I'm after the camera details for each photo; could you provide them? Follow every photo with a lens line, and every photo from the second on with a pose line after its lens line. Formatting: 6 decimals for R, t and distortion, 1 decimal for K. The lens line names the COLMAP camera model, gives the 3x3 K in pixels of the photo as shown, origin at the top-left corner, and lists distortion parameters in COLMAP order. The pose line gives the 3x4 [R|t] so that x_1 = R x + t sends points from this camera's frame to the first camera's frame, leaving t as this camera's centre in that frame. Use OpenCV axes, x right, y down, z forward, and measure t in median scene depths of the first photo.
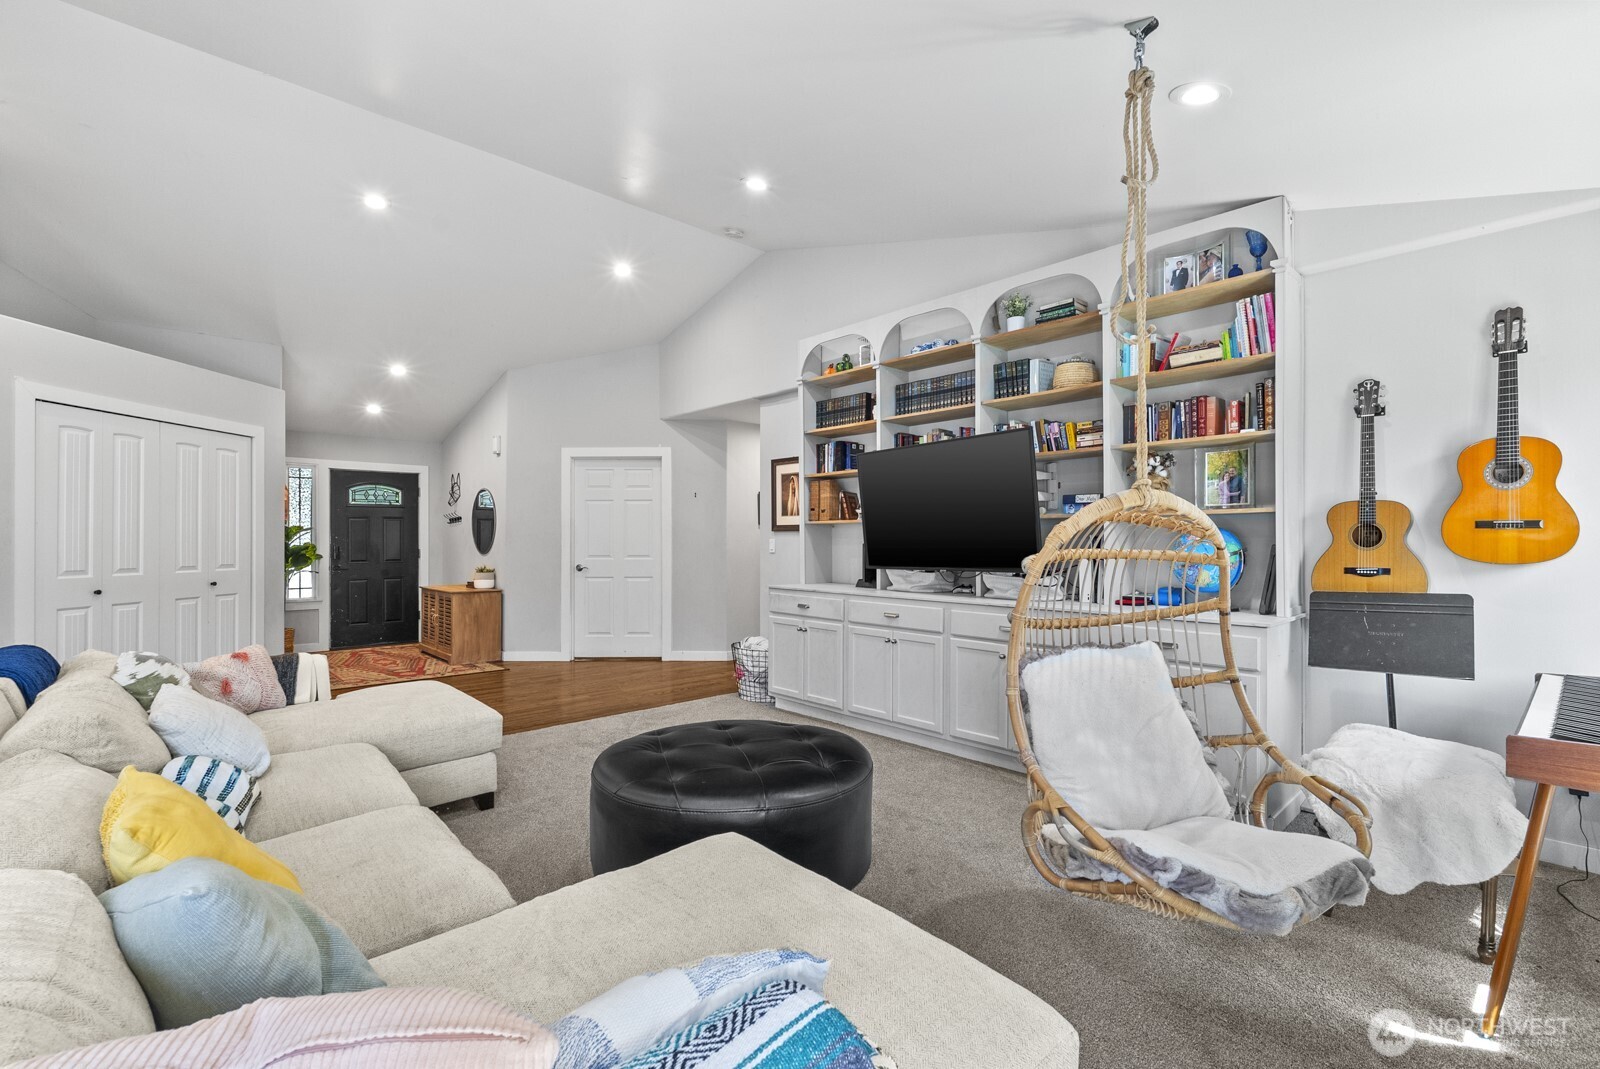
lens RADIAL K [[721.5, 0, 788.4], [0, 721.5, 534.9], [0, 0, 1]] dist [-0.001693, -0.000089]
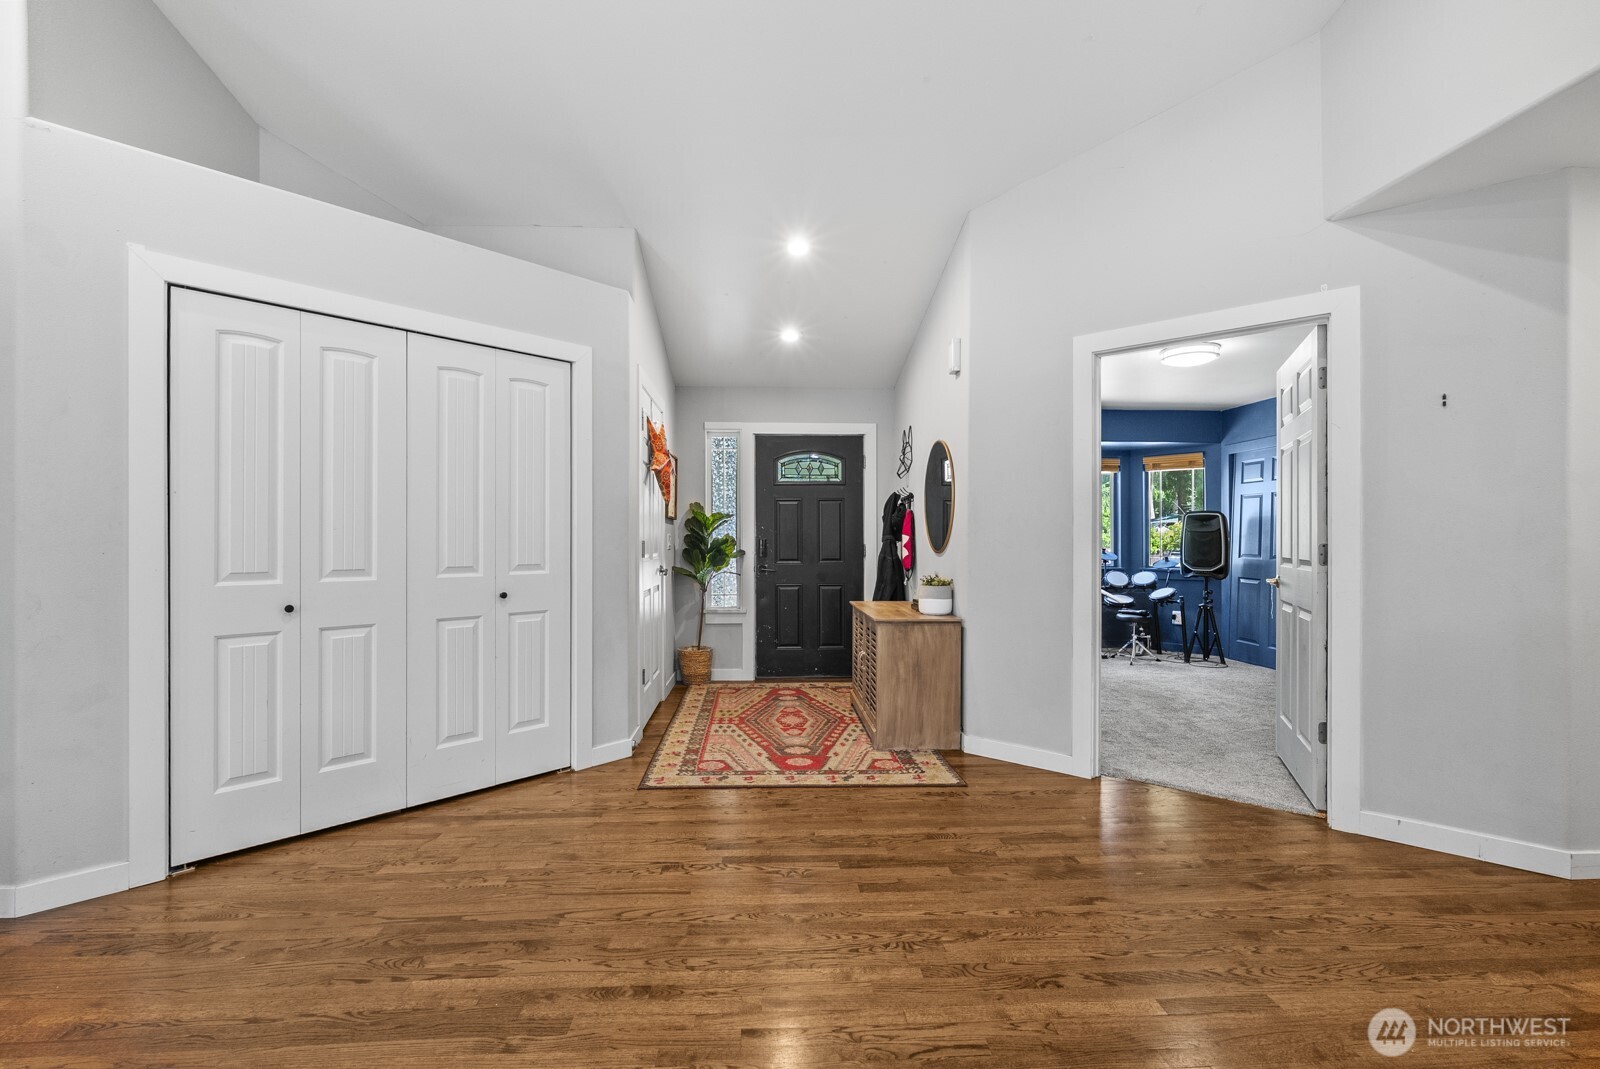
lens RADIAL K [[721.5, 0, 801.2], [0, 721.5, 538.5], [0, 0, 1]] dist [-0.001693, -0.000089]
pose [[0.784617, 0.003432, -0.619971, -0.155049], [0.001347, 0.999973, 0.007240, 0.010759], [0.619979, -0.006516, 0.784591, 0.498604]]
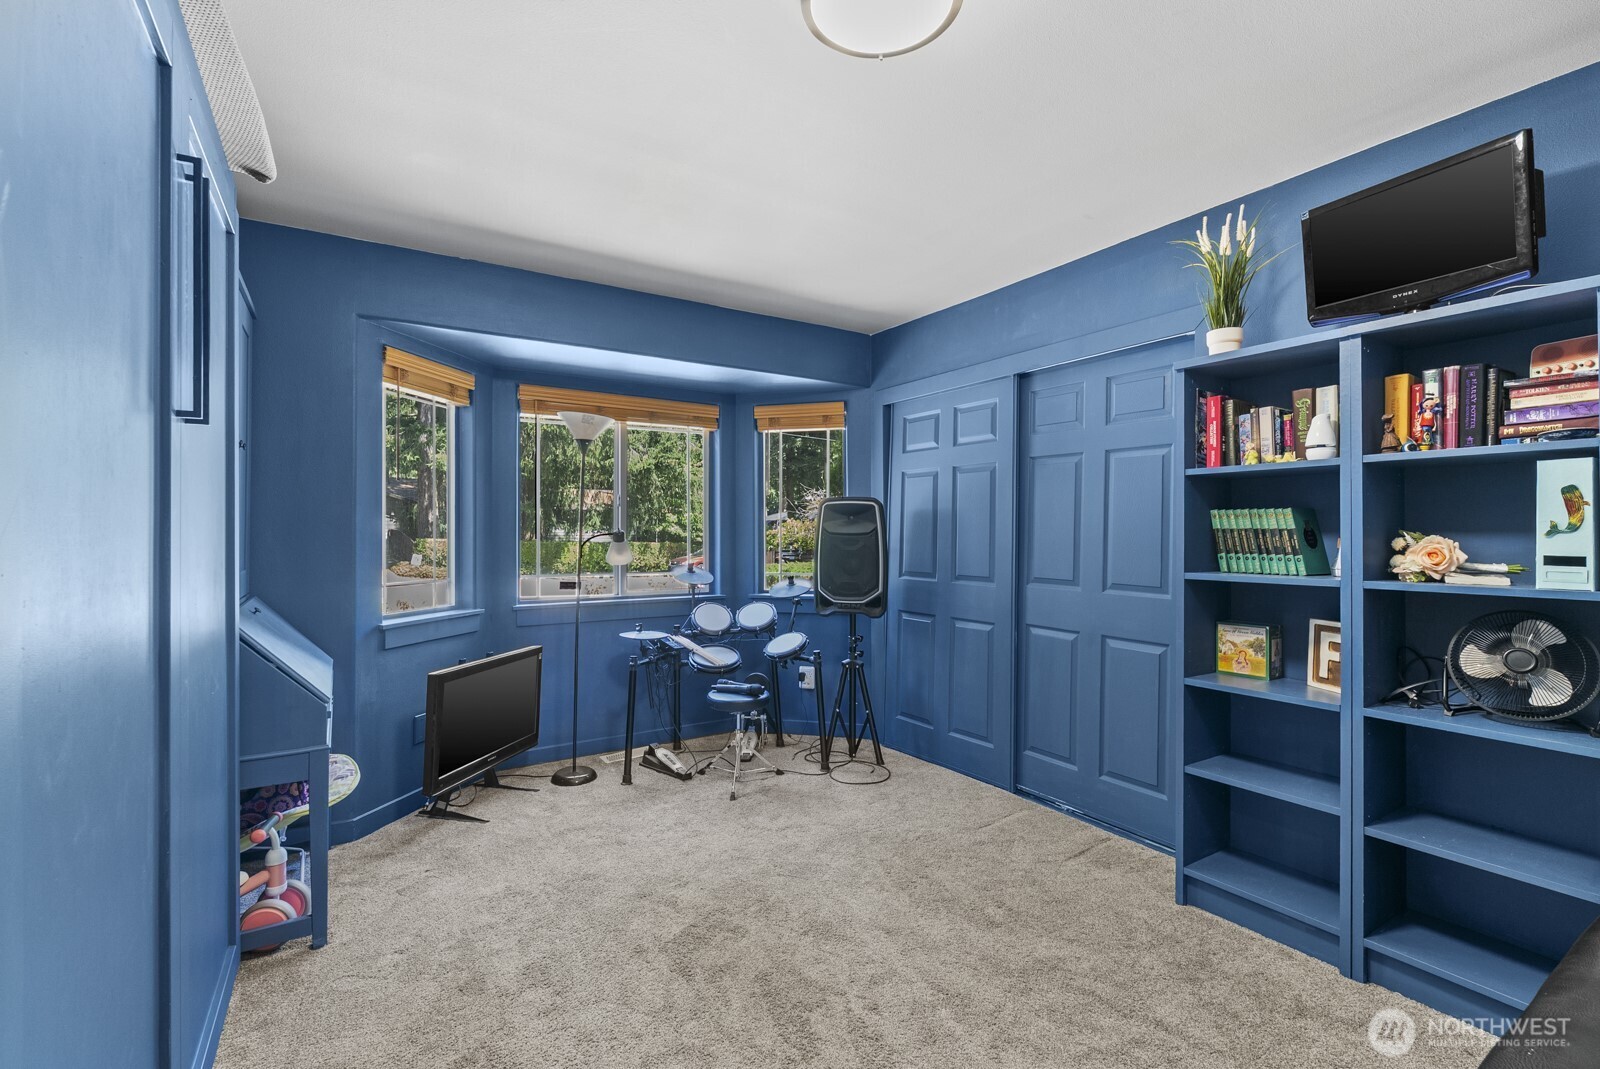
lens RADIAL K [[721.5, 0, 804.3], [0, 721.5, 530.1], [0, 0, 1]] dist [-0.001693, -0.000089]
pose [[0.986476, 0.001818, -0.163896, -0.206181], [0.000258, 0.999920, 0.012641, 0.005867], [0.163906, -0.012512, 0.986397, 0.729229]]
